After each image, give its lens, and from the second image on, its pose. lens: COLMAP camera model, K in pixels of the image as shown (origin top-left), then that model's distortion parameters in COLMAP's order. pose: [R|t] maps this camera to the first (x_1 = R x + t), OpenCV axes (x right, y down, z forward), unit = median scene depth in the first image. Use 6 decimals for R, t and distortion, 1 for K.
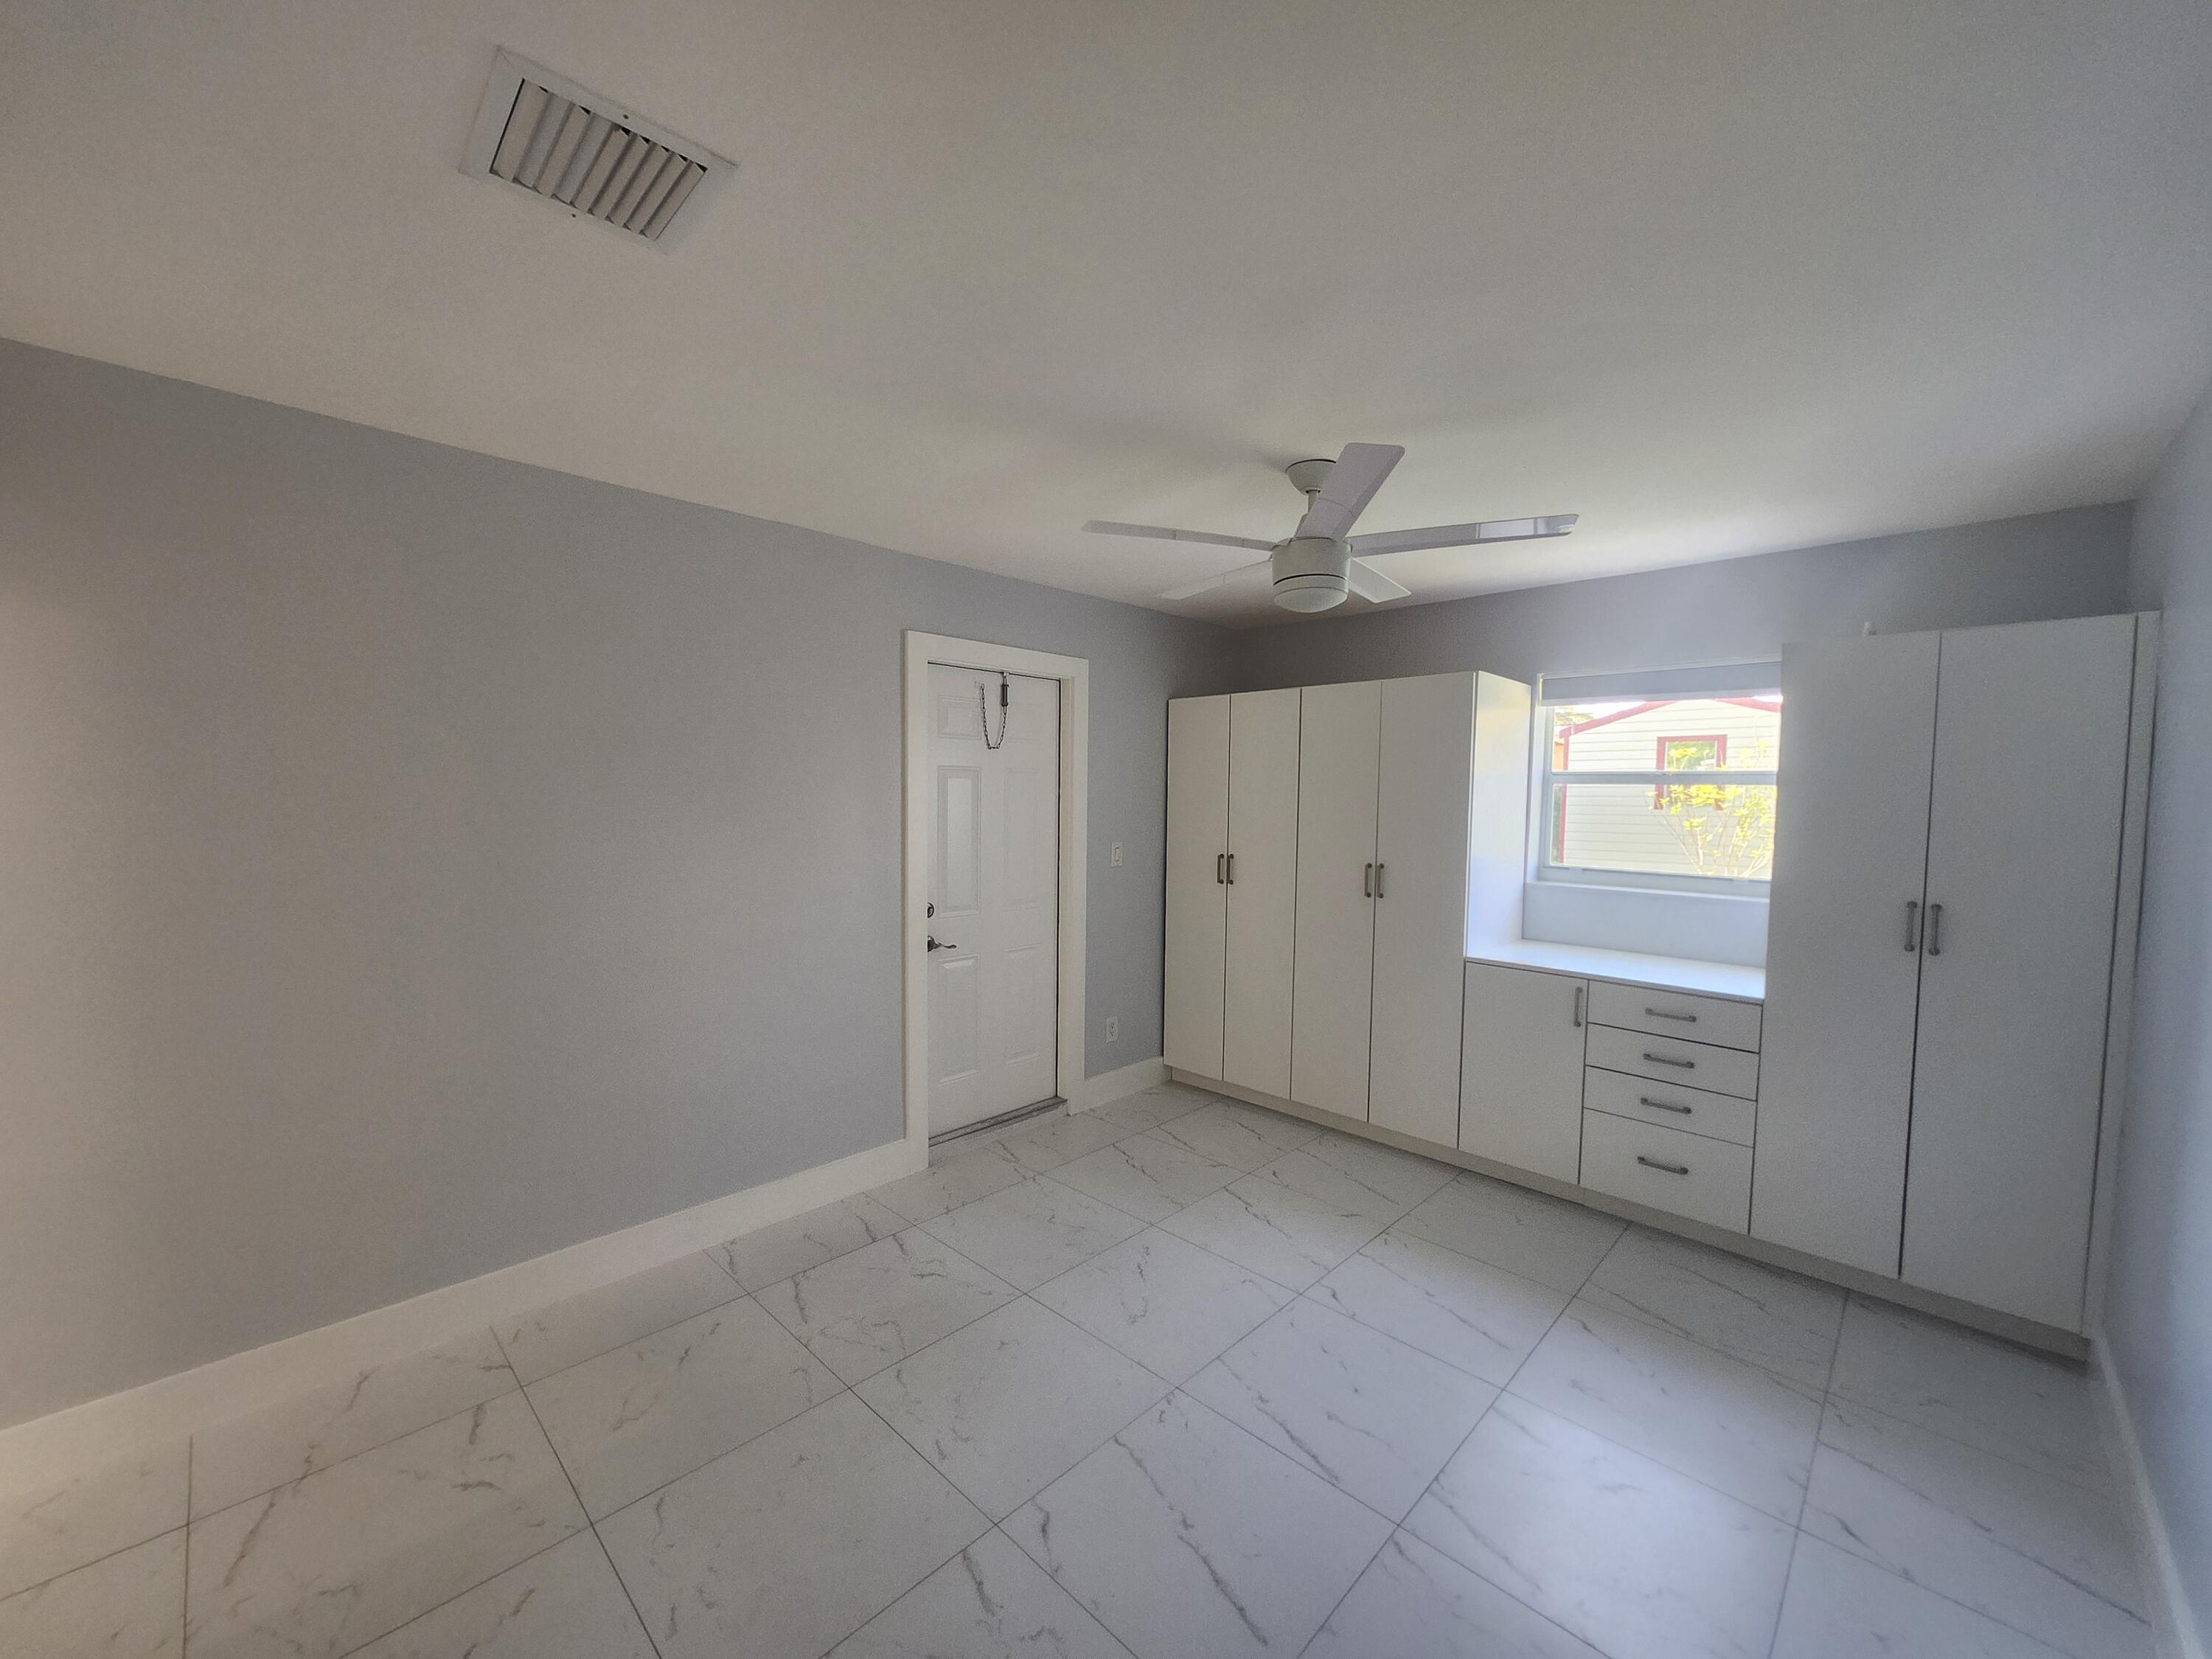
lens RADIAL K [[862.9, 0, 1090.8], [0, 862.9, 846.0], [0, 0, 1]] dist [0.001340, 0.000189]
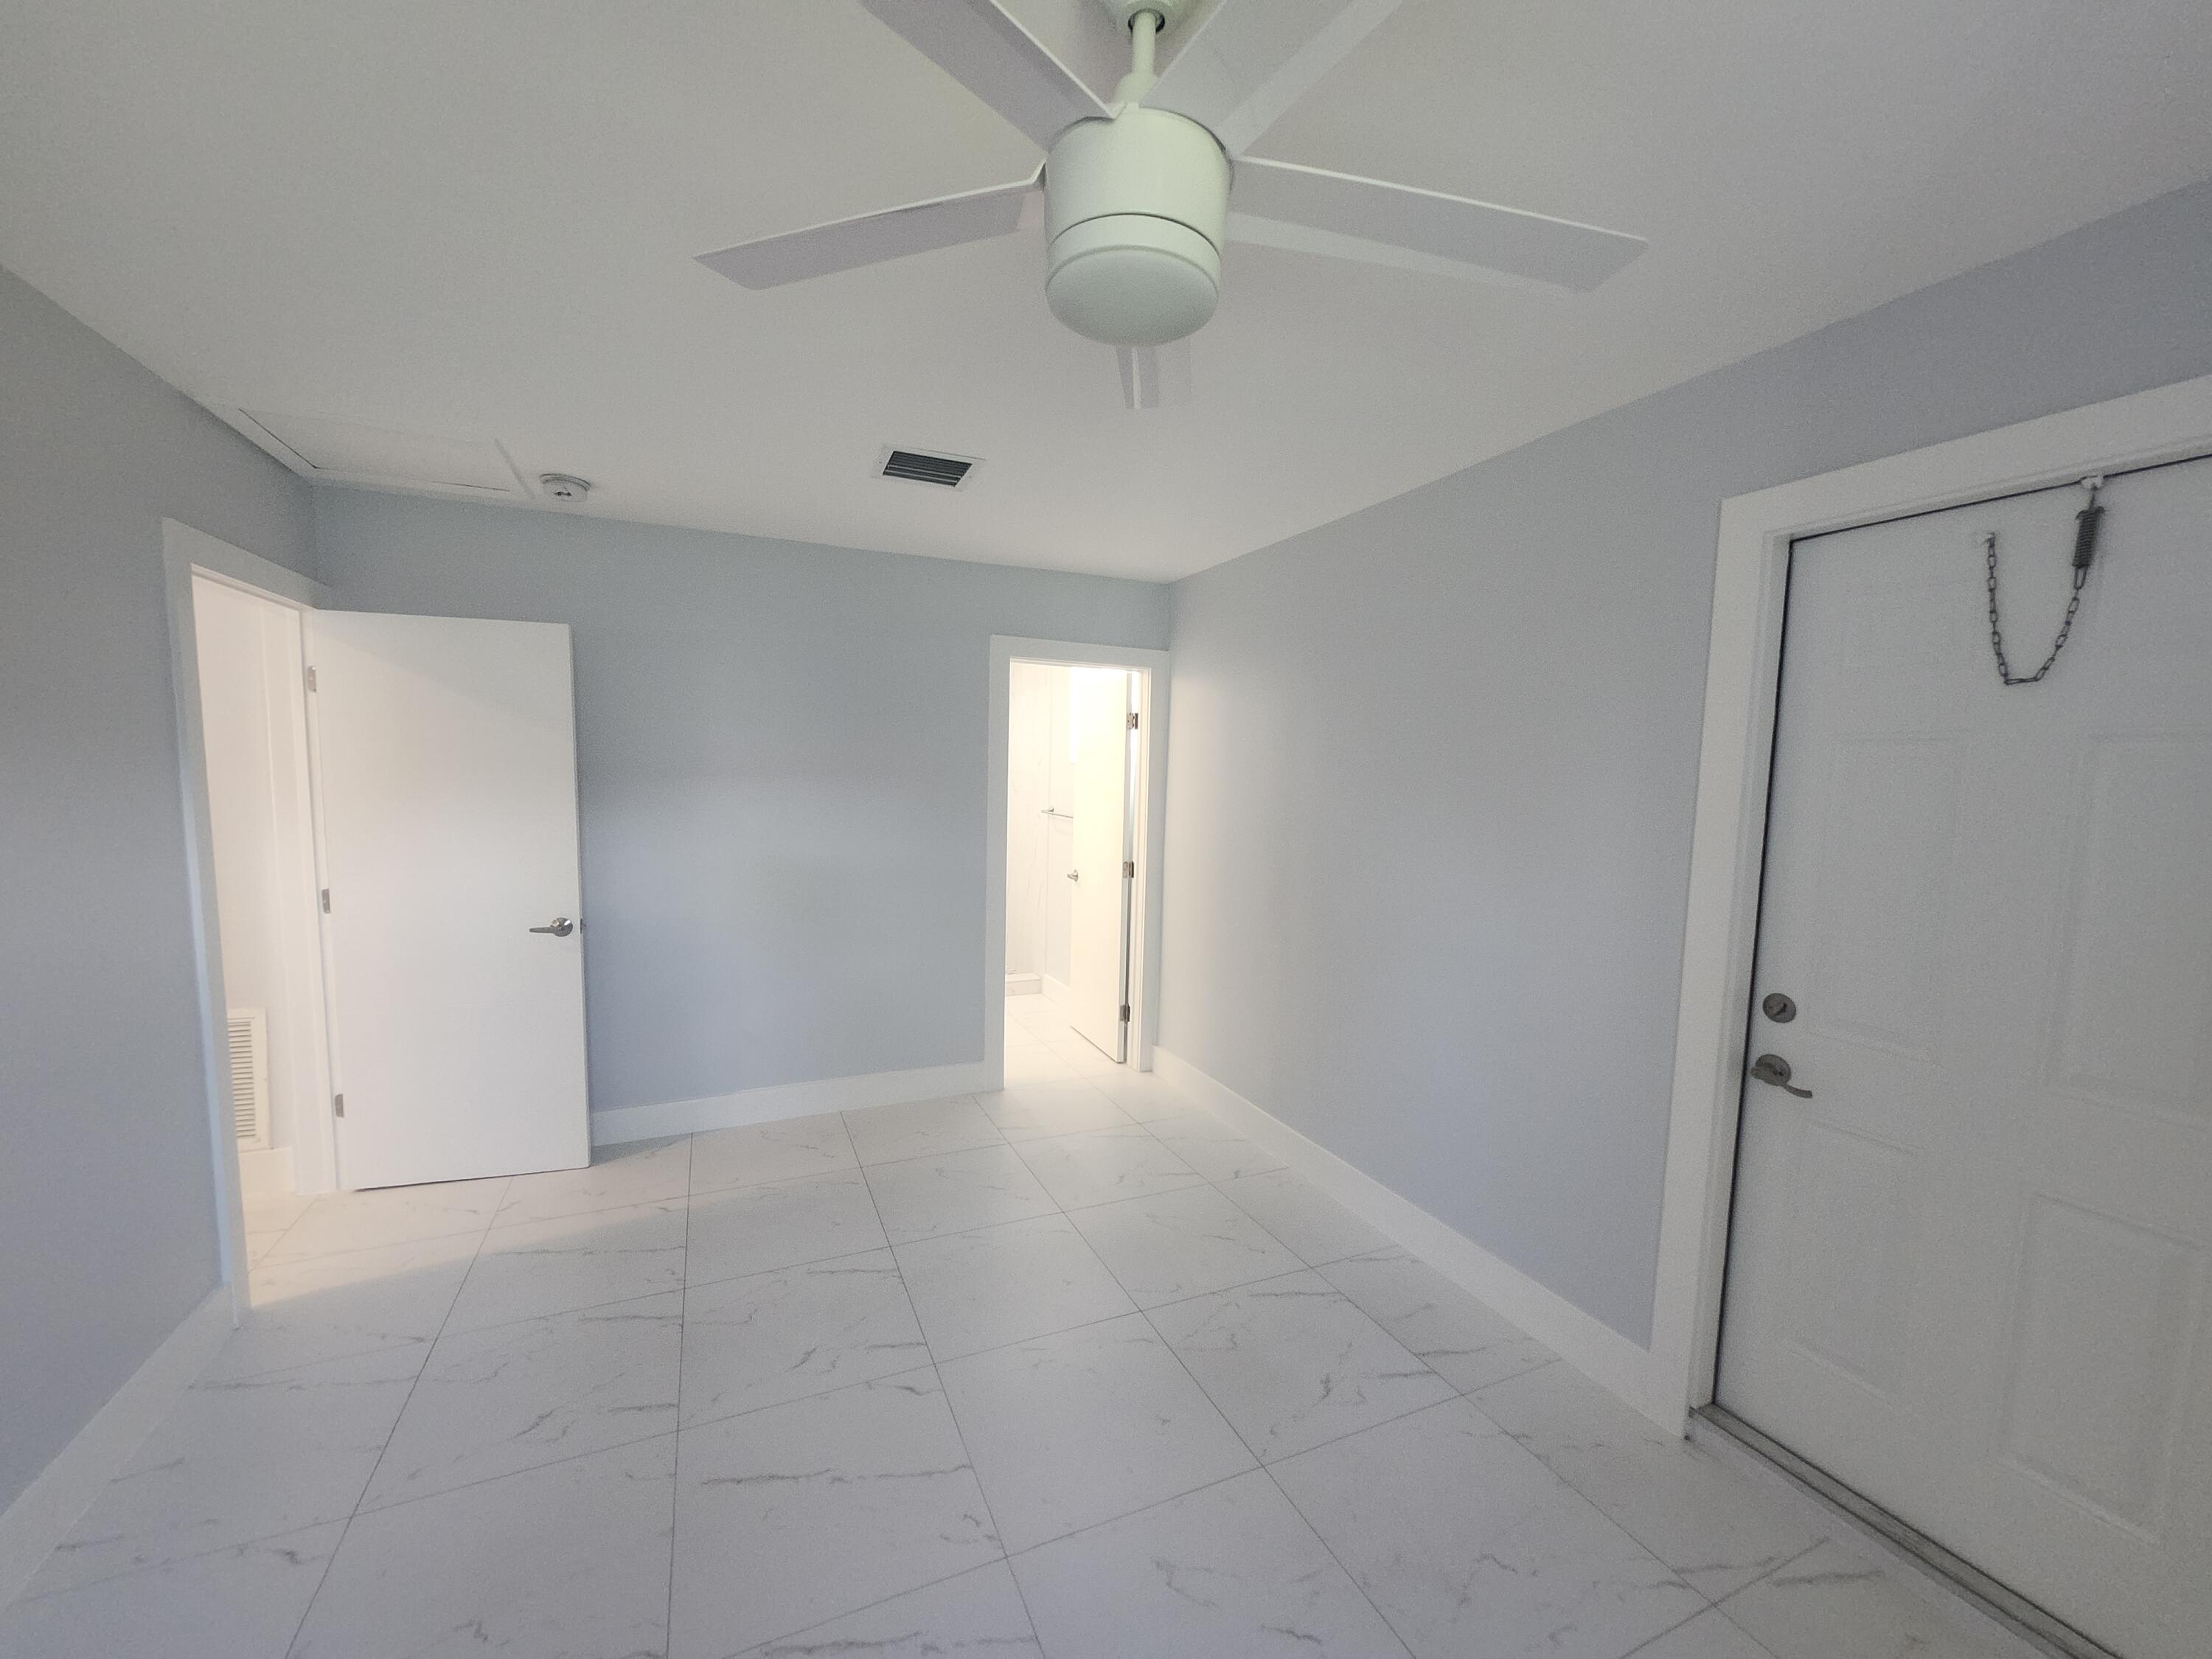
lens RADIAL K [[862.9, 0, 1090.8], [0, 862.9, 846.0], [0, 0, 1]] dist [0.001340, 0.000189]
pose [[-0.360131, 0.071090, -0.930189, 0.528864], [-0.078039, 0.991302, 0.105974, -0.055738], [0.929632, 0.110755, -0.351451, 0.911395]]
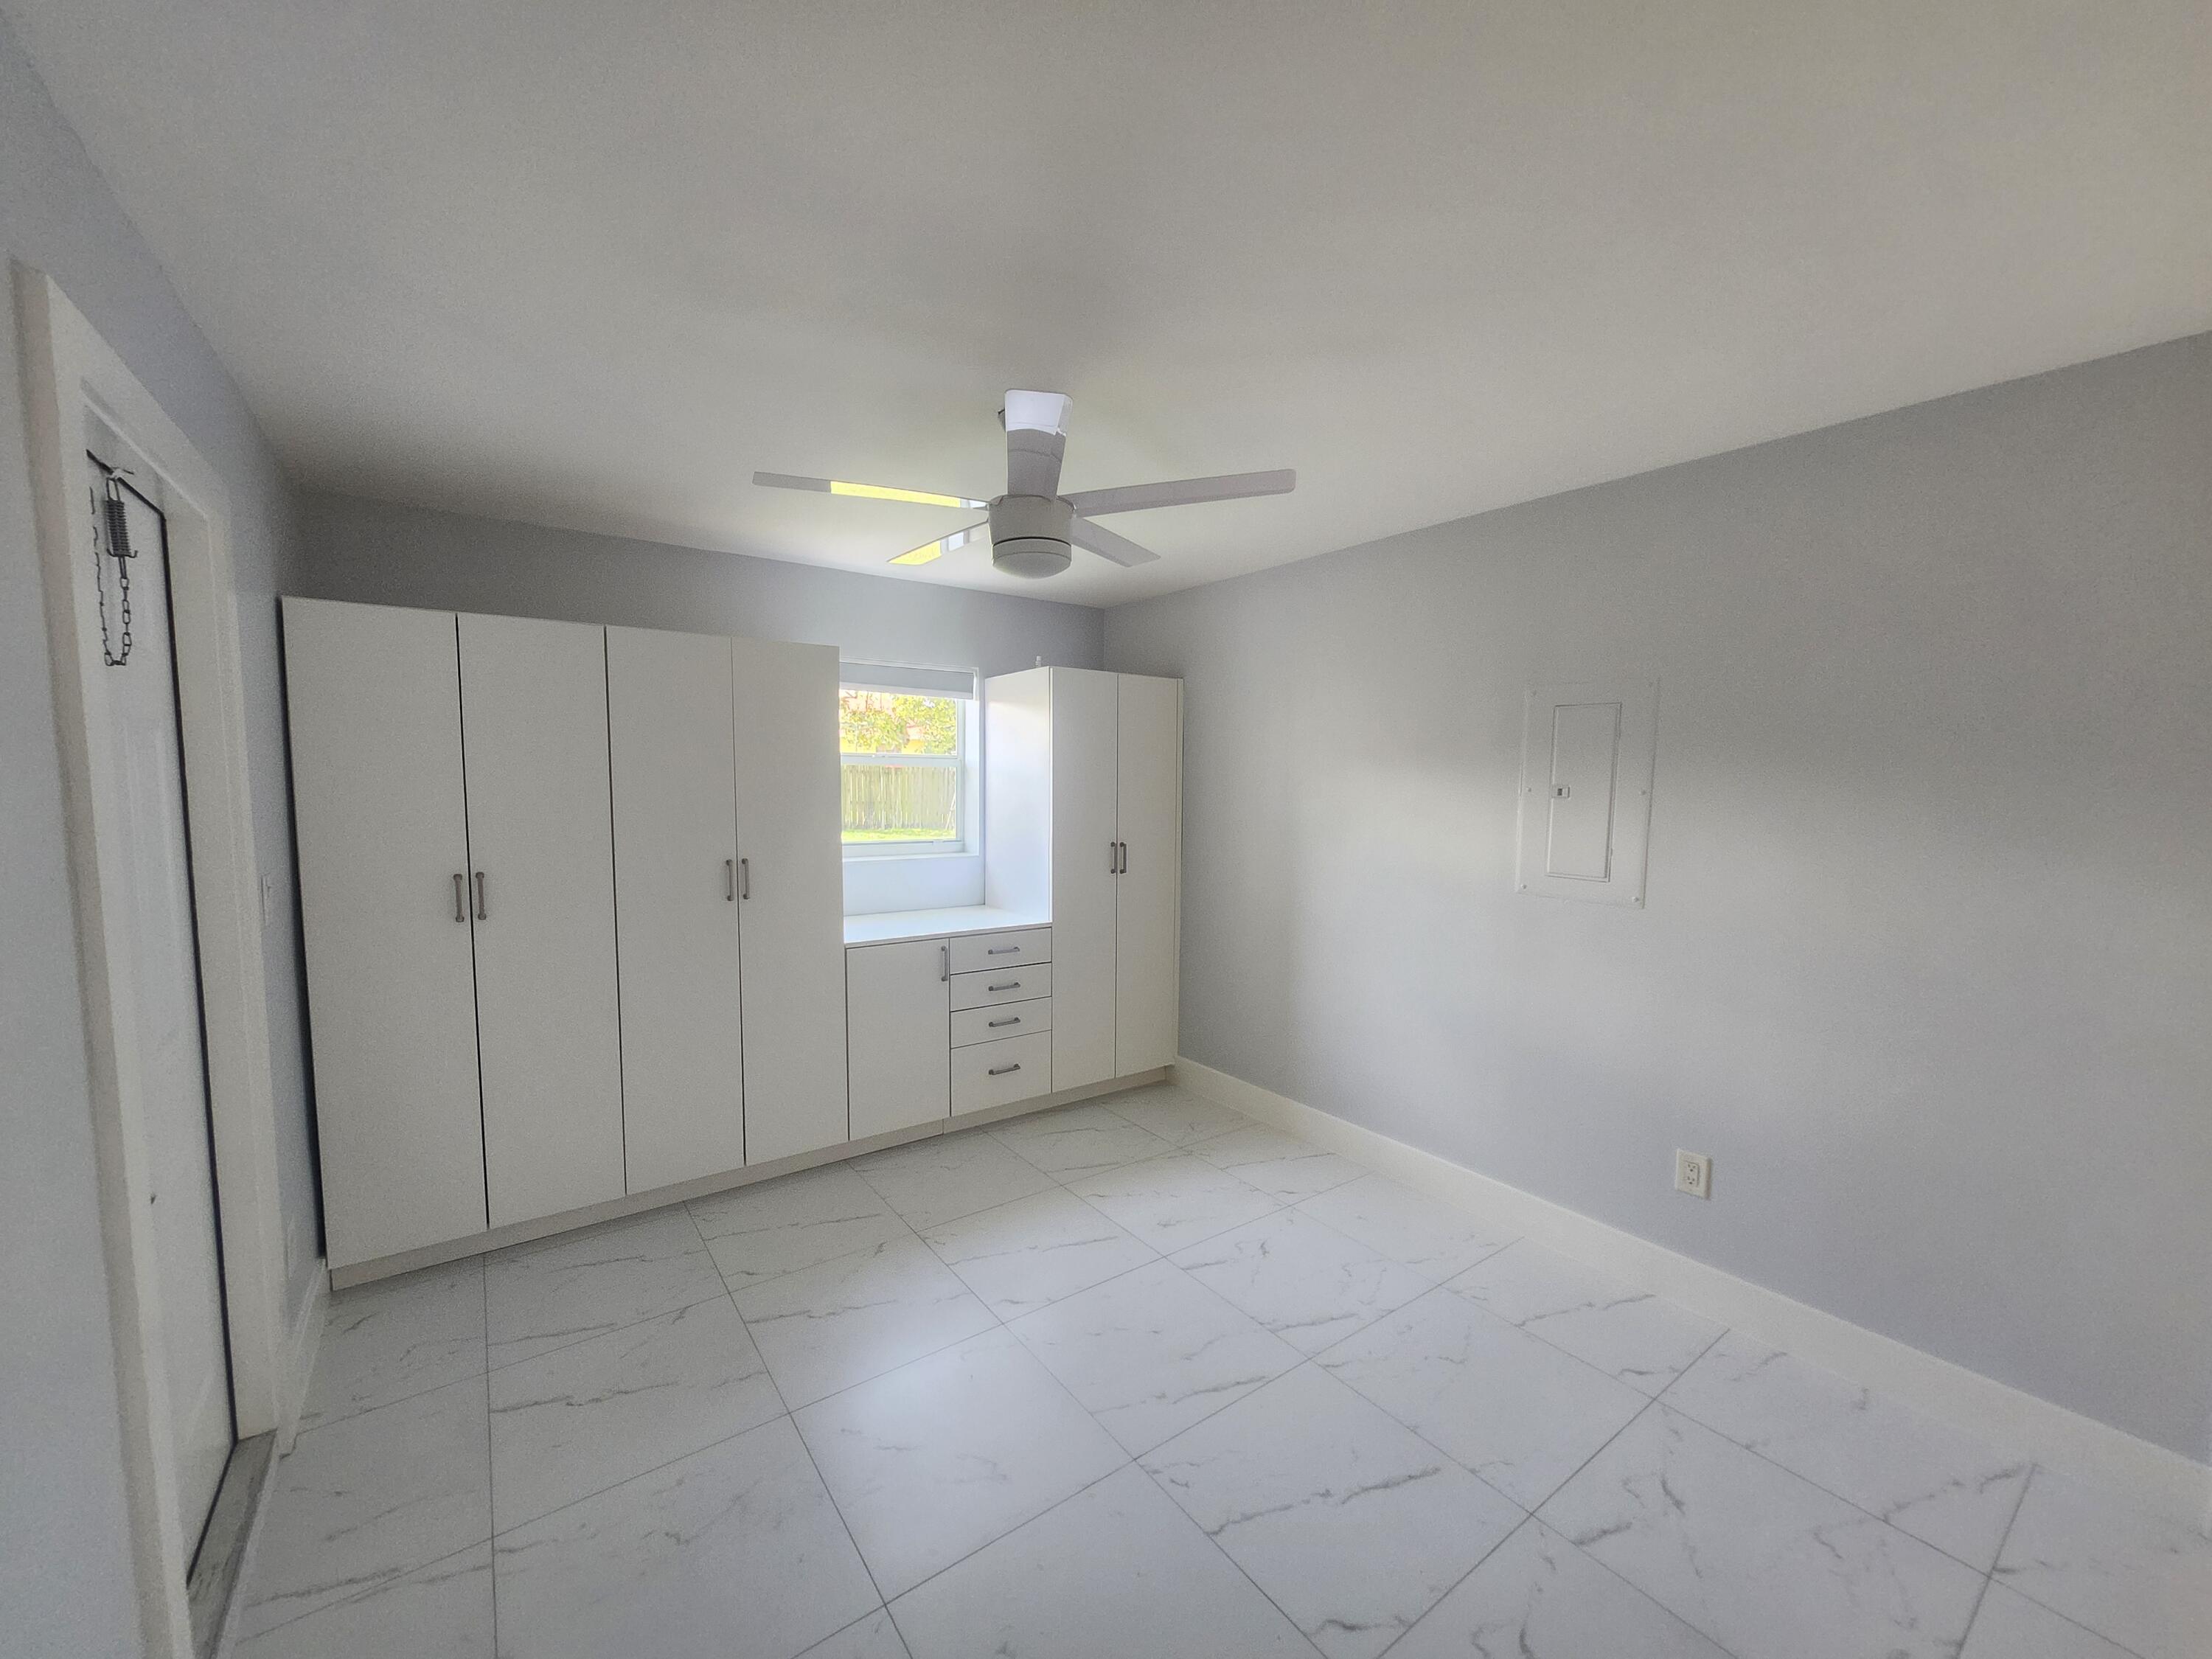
lens RADIAL K [[878.3, 0, 1075.7], [0, 878.3, 848.5], [0, 0, 1]] dist [0.000123, 0.000056]
pose [[0.172409, -0.089838, 0.980920, -0.525779], [0.055362, 0.995142, 0.081410, -0.047933], [-0.983468, 0.040270, 0.176545, 0.630502]]
